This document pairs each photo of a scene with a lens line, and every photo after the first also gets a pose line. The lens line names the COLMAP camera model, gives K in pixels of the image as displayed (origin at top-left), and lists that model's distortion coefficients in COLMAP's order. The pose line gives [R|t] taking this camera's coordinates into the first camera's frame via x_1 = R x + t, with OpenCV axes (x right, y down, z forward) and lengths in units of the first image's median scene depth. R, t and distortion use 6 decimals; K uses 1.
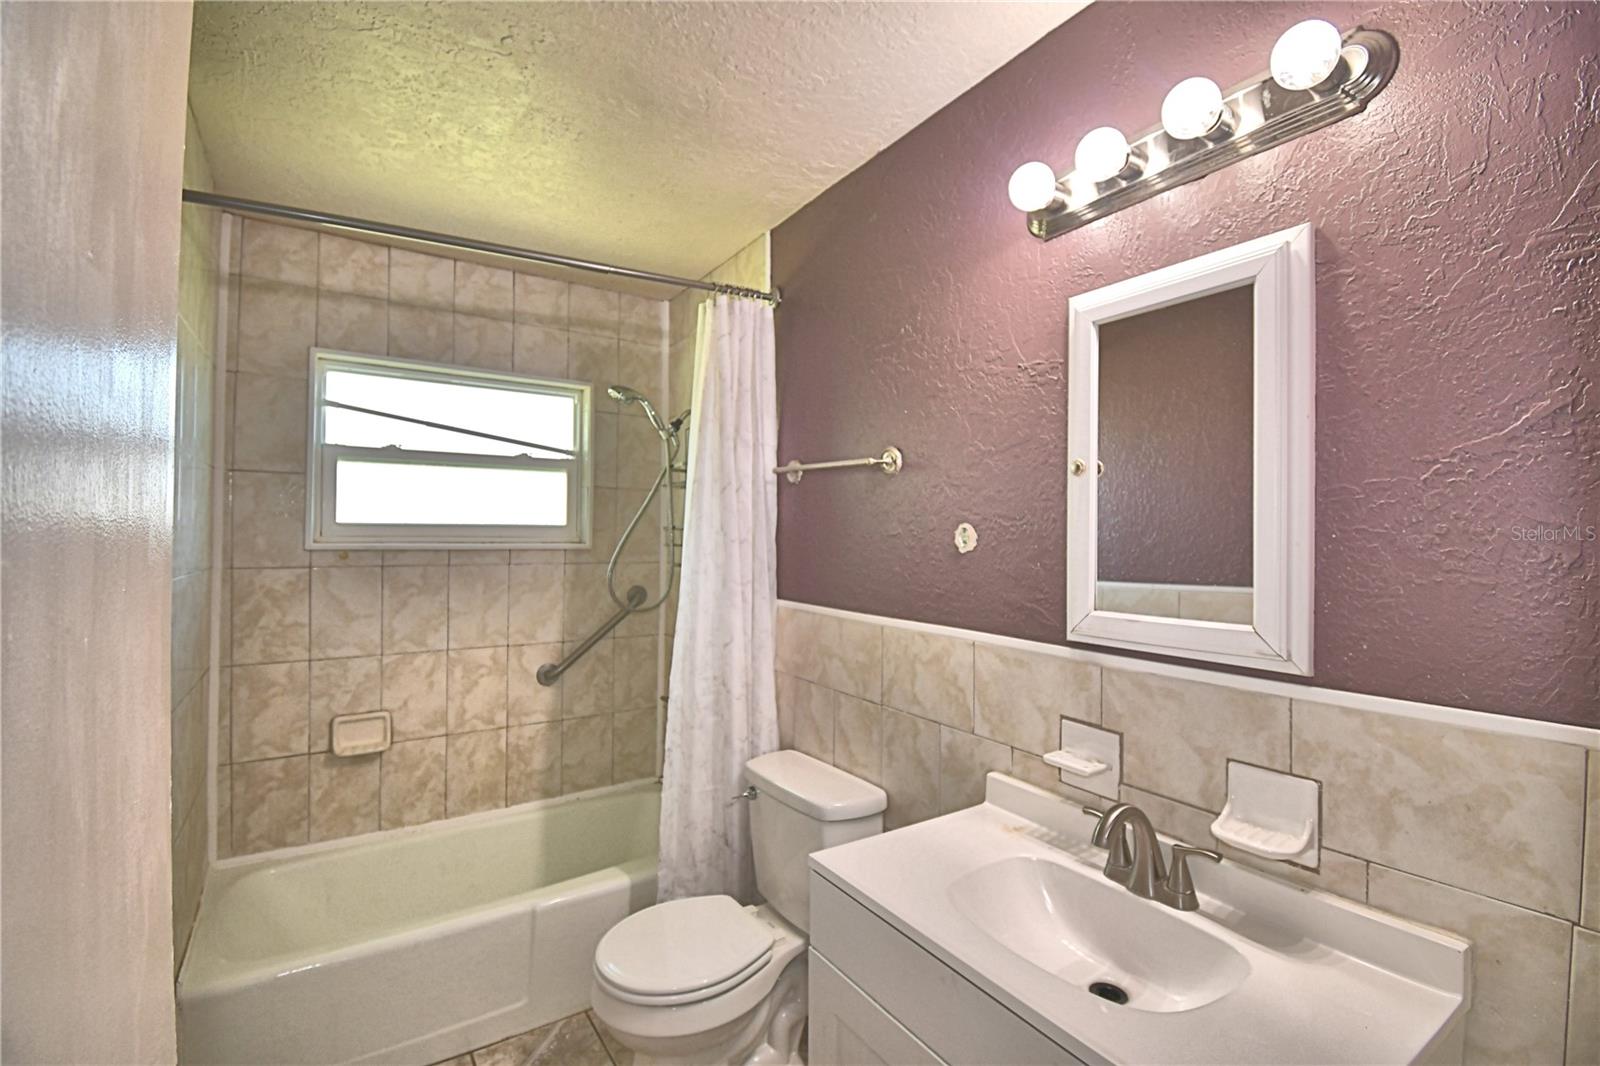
lens RADIAL K [[703.3, 0, 791.1], [0, 703.3, 530.2], [0, 0, 1]] dist [0.027275, -0.030145]
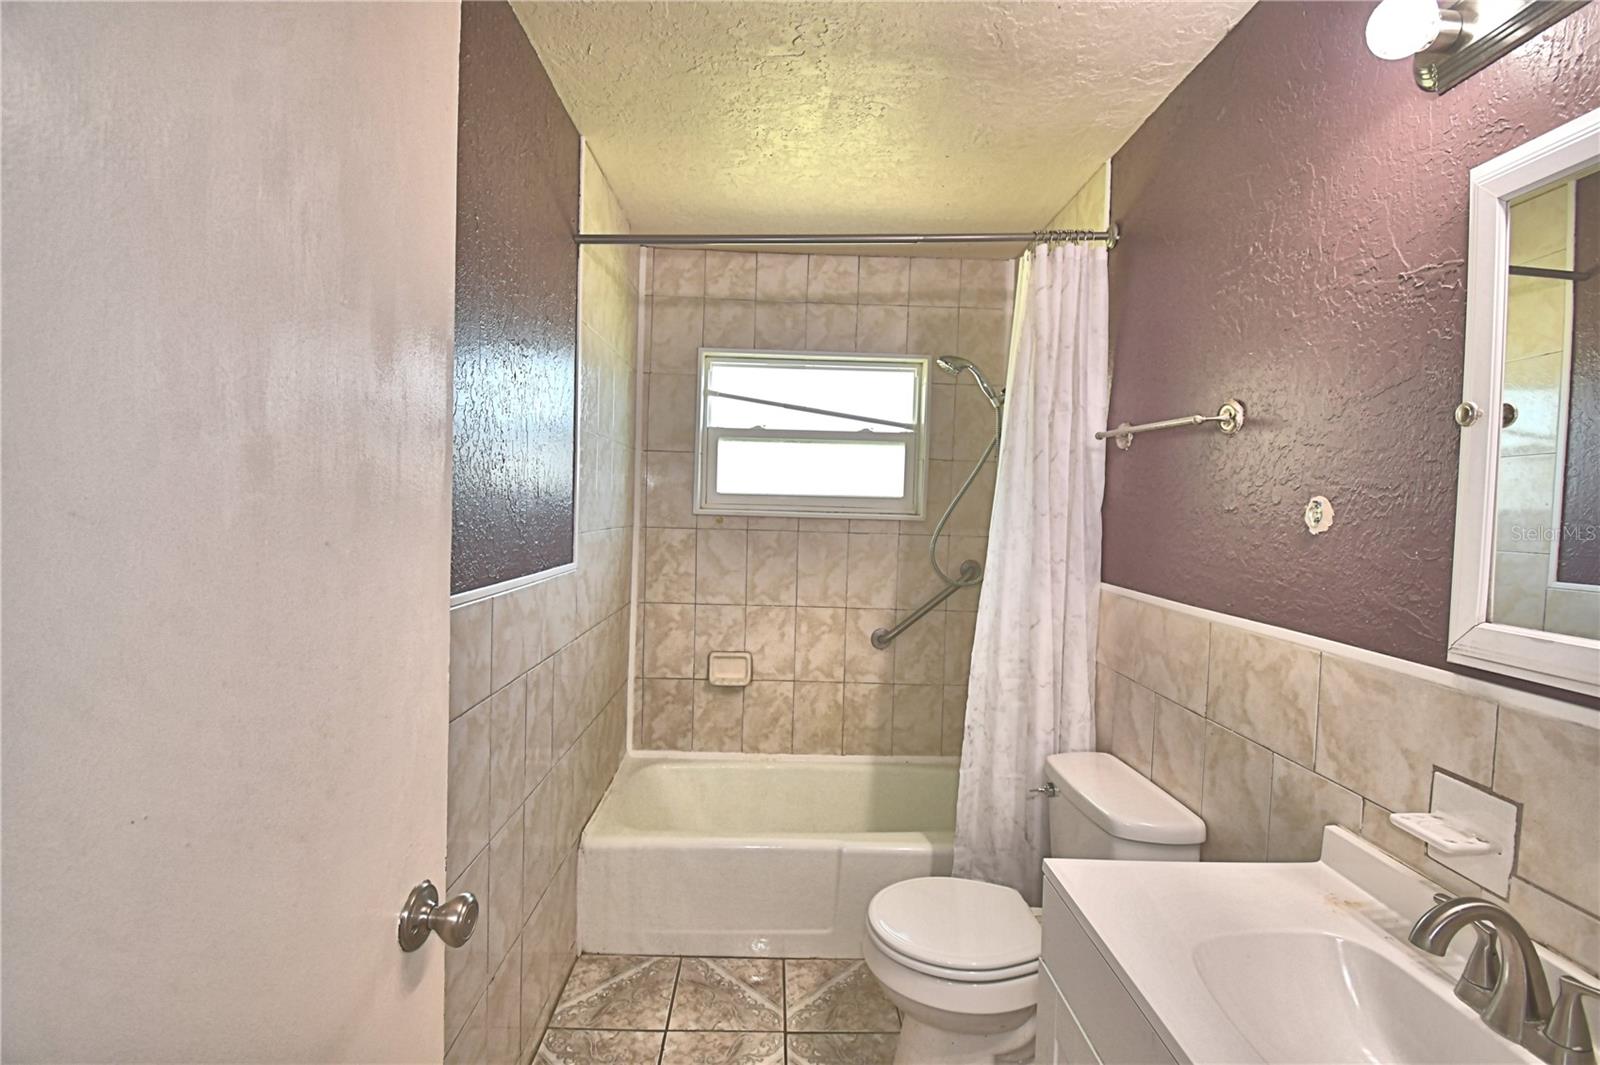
lens RADIAL K [[717.9, 0, 792.2], [0, 717.9, 529.1], [0, 0, 1]] dist [0.027559, -0.030023]
pose [[0.847872, 0.033595, -0.529135, 0.134379], [-0.017097, 0.999204, 0.036043, 0.005949], [0.529925, -0.021513, 0.847772, 0.033209]]
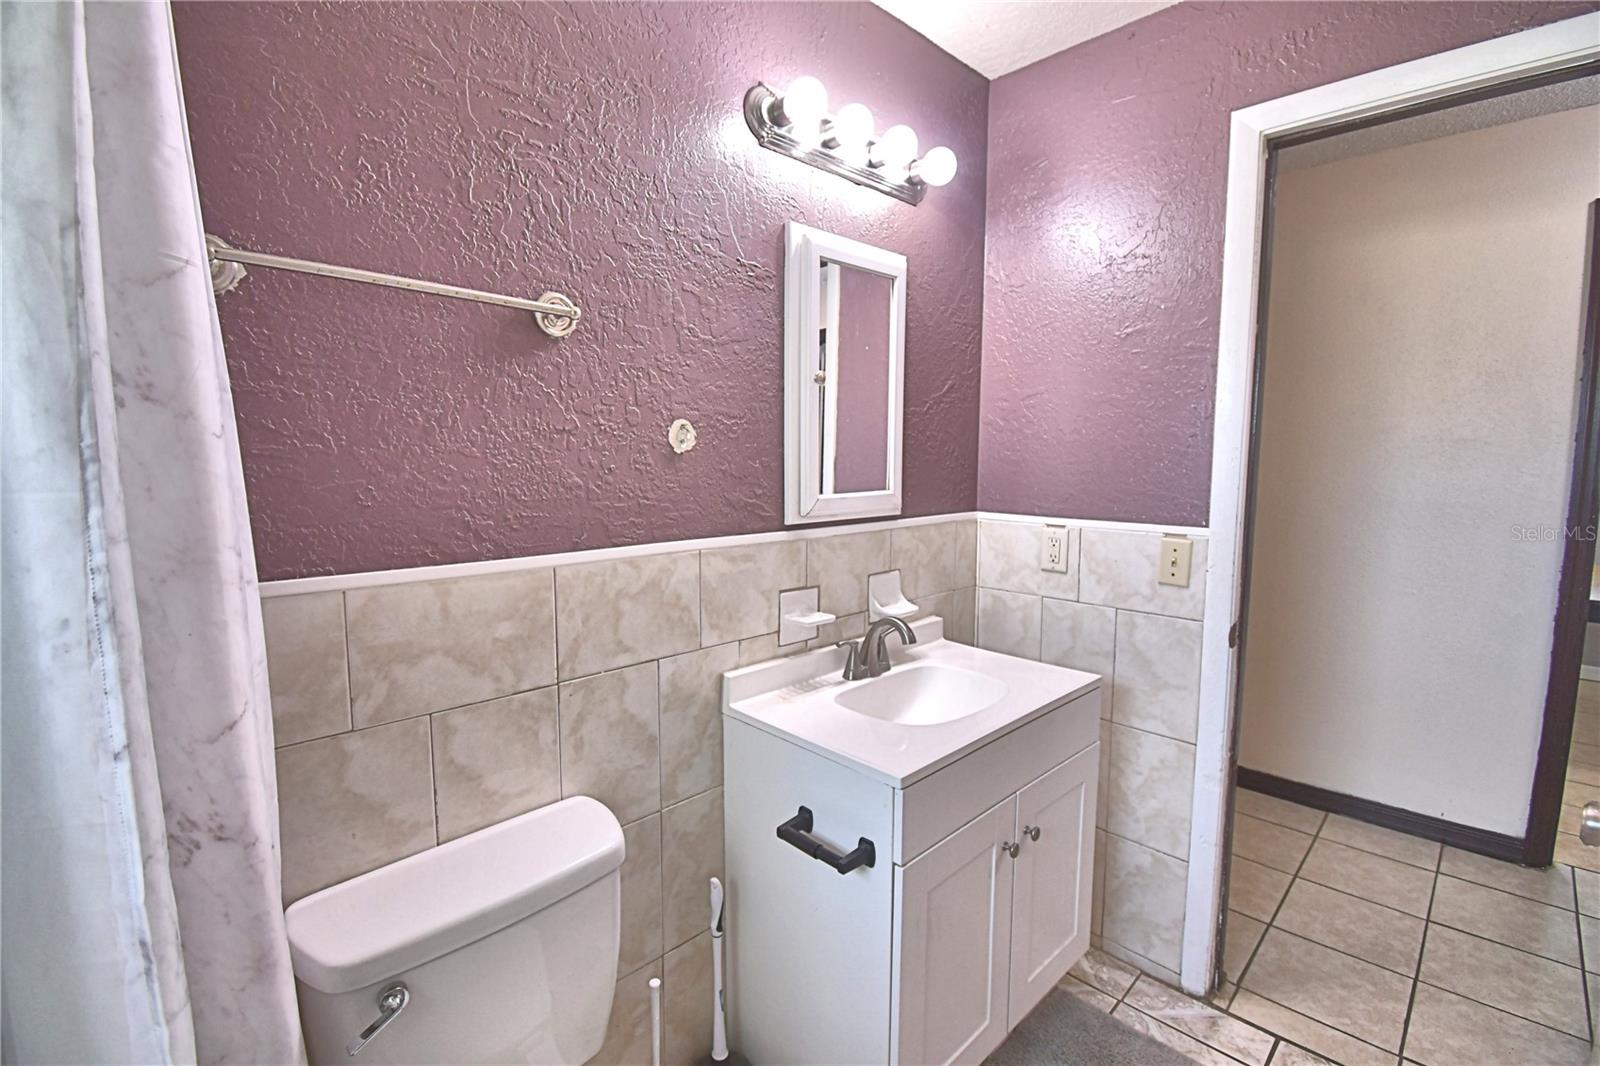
lens RADIAL K [[717.9, 0, 792.2], [0, 717.9, 529.6], [0, 0, 1]] dist [0.027559, -0.030023]
pose [[-0.201102, -0.113870, 0.972929, -0.489297], [-0.009855, 0.993405, 0.114230, 0.017262], [-0.979521, 0.013383, -0.200898, 0.782694]]
